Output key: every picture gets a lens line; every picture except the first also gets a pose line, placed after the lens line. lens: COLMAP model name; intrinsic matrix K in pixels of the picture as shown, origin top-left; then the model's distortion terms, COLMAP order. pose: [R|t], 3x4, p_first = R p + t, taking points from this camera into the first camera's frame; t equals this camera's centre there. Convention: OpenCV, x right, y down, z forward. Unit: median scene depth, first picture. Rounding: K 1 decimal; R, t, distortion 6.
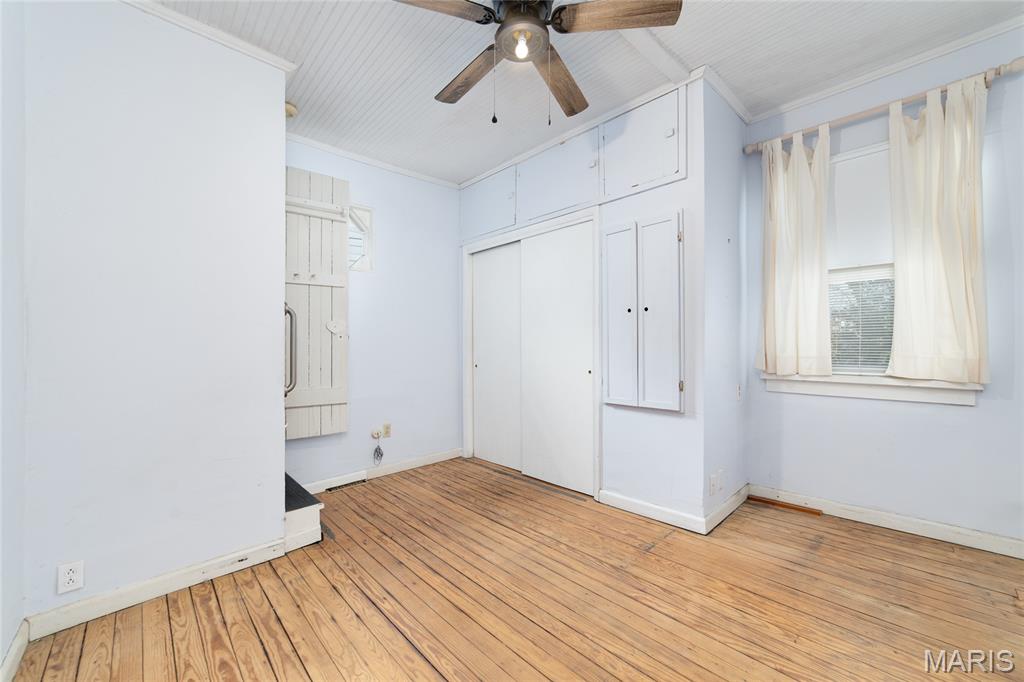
lens RADIAL K [[401.5, 0, 517.1], [0, 401.5, 340.0], [0, 0, 1]] dist [-0.001838, -0.000063]
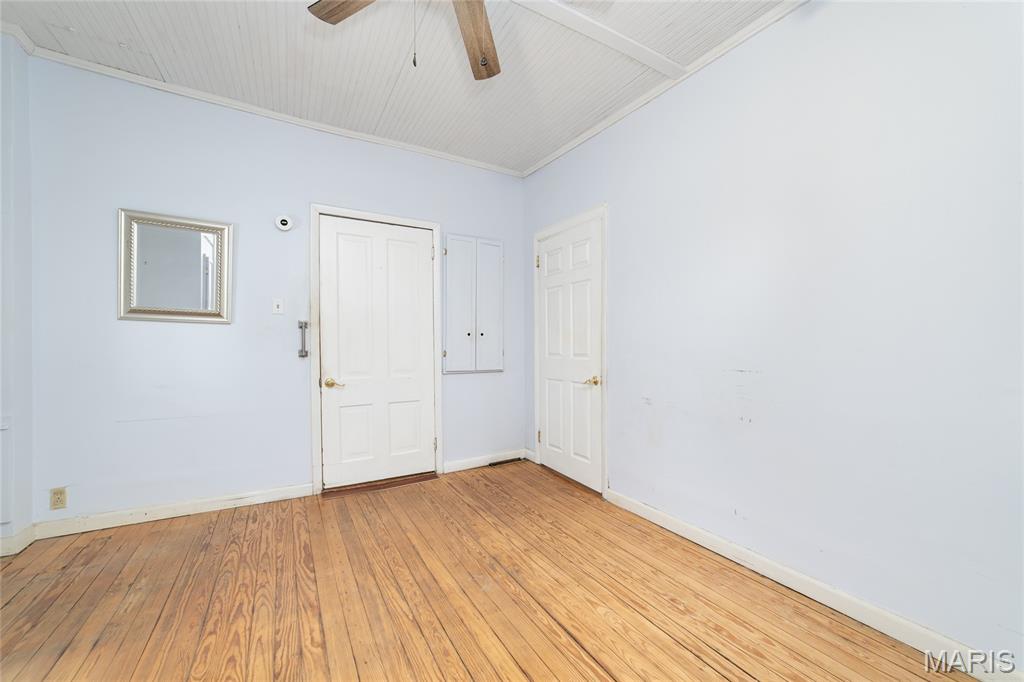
lens RADIAL K [[401.5, 0, 517.1], [0, 401.5, 340.0], [0, 0, 1]] dist [-0.001838, -0.000063]
pose [[-0.972408, 0.011765, 0.232989, -0.340596], [0.008024, 0.999823, -0.016995, 0.022547], [-0.233148, -0.014656, -0.972331, 1.914846]]
